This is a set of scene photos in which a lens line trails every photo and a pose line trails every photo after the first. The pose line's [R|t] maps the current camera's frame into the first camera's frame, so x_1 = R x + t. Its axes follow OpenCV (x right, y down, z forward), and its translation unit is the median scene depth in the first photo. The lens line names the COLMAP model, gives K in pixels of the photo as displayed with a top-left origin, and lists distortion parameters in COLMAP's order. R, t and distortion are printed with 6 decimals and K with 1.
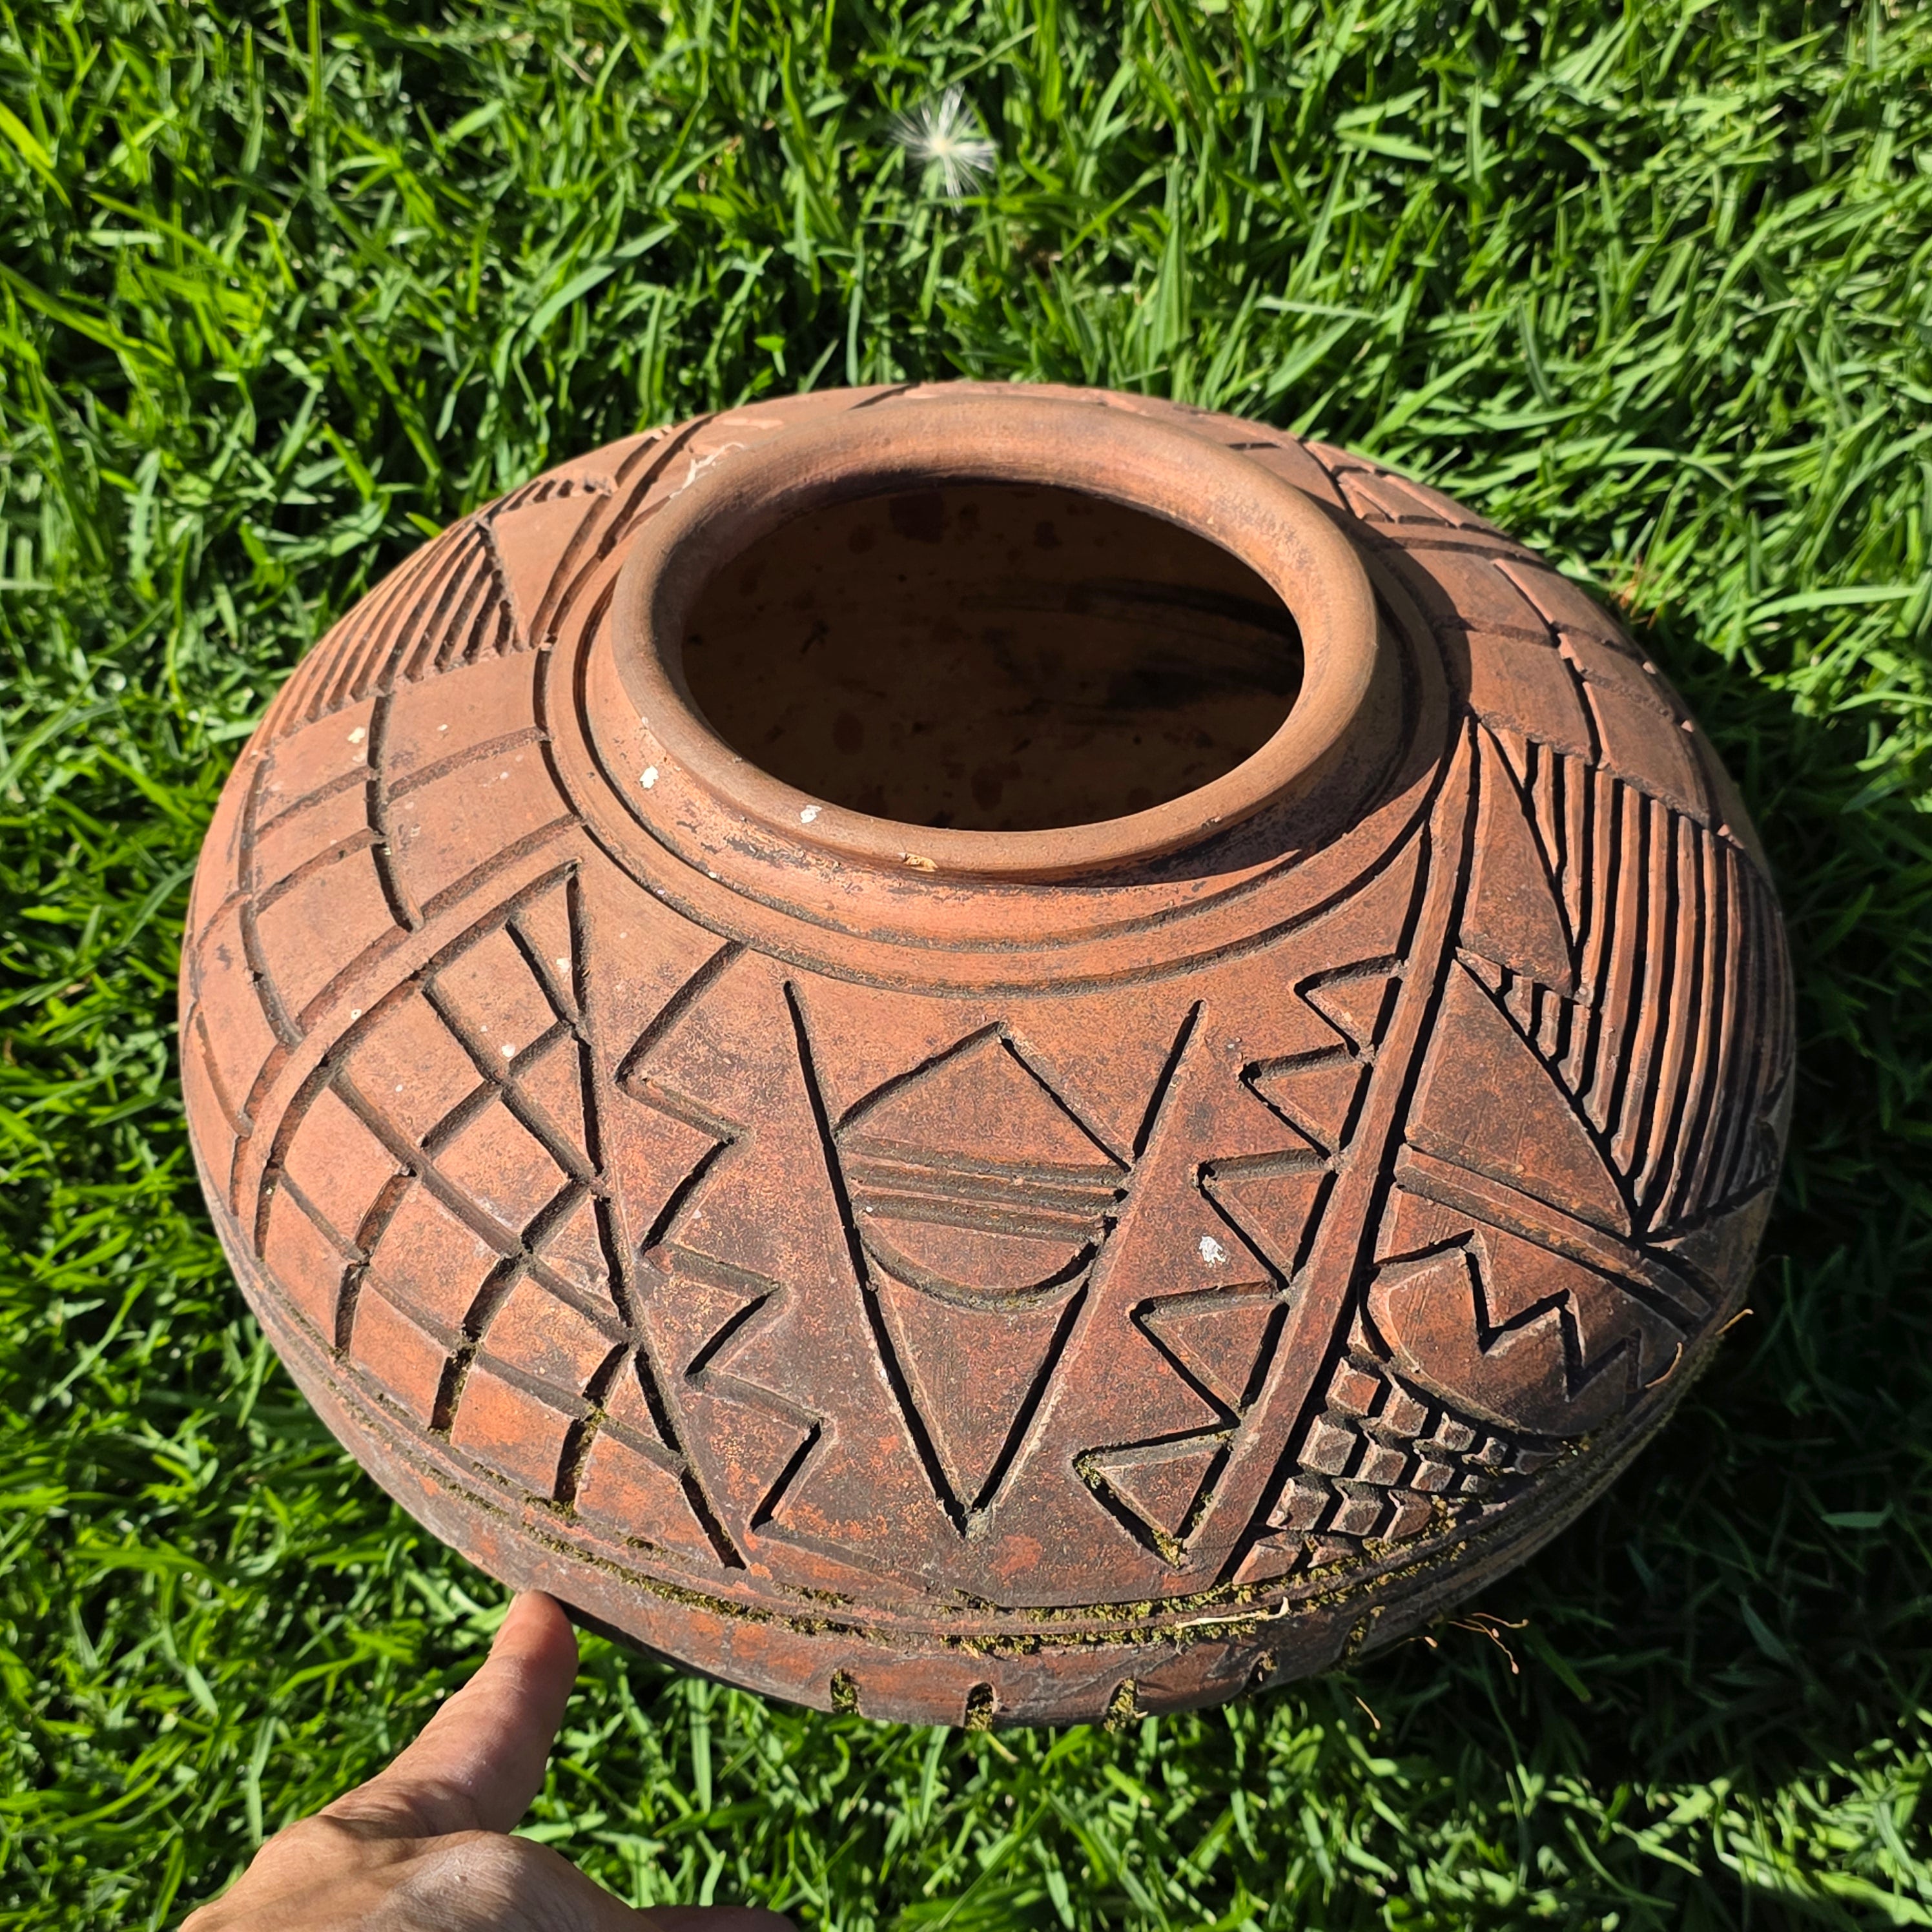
lens RADIAL K [[3060.1, 0, 966.0], [0, 3060.1, 966.0], [0, 0, 1]] dist [0.214984, 0.038548]
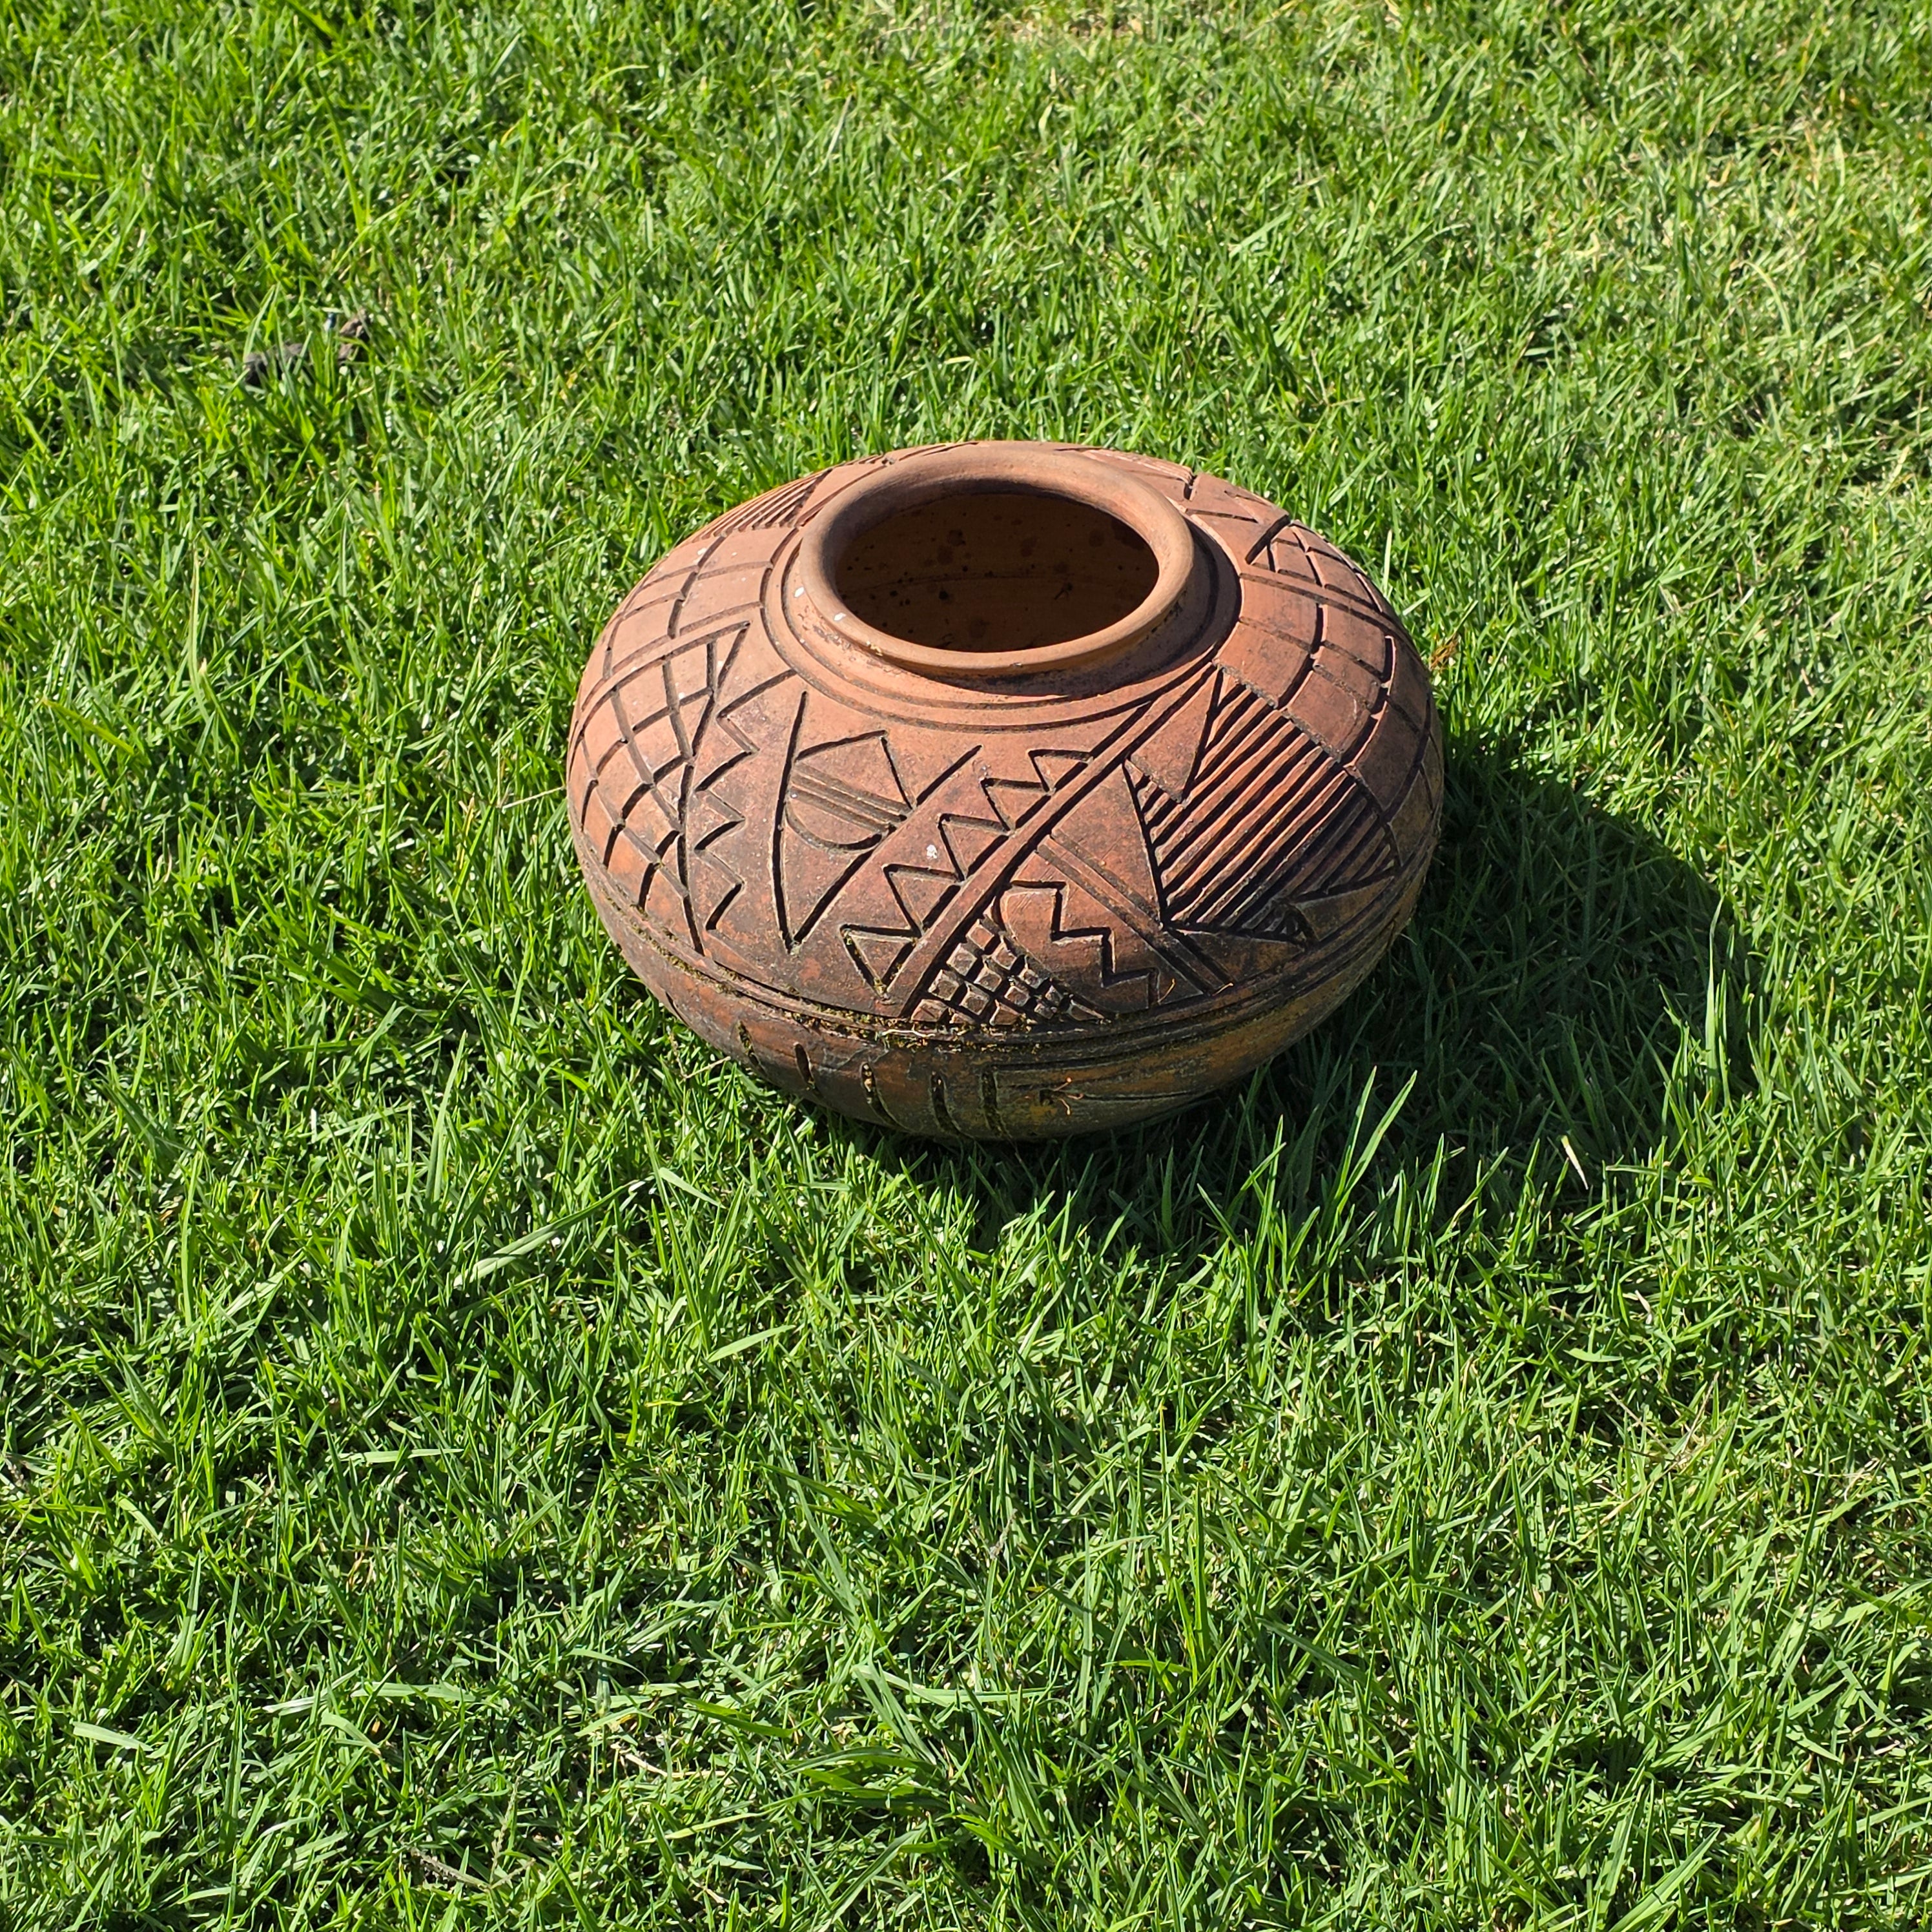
lens RADIAL K [[5589.9, 0, 999.3], [0, 5589.9, 961.4], [0, 0, 1]] dist [-0.067503, 3.501305]
pose [[0.887813, 0.239254, -0.393122, 1.587735], [-0.278081, 0.959548, -0.044029, 0.310140], [0.366685, 0.148409, 0.918432, -2.390910]]
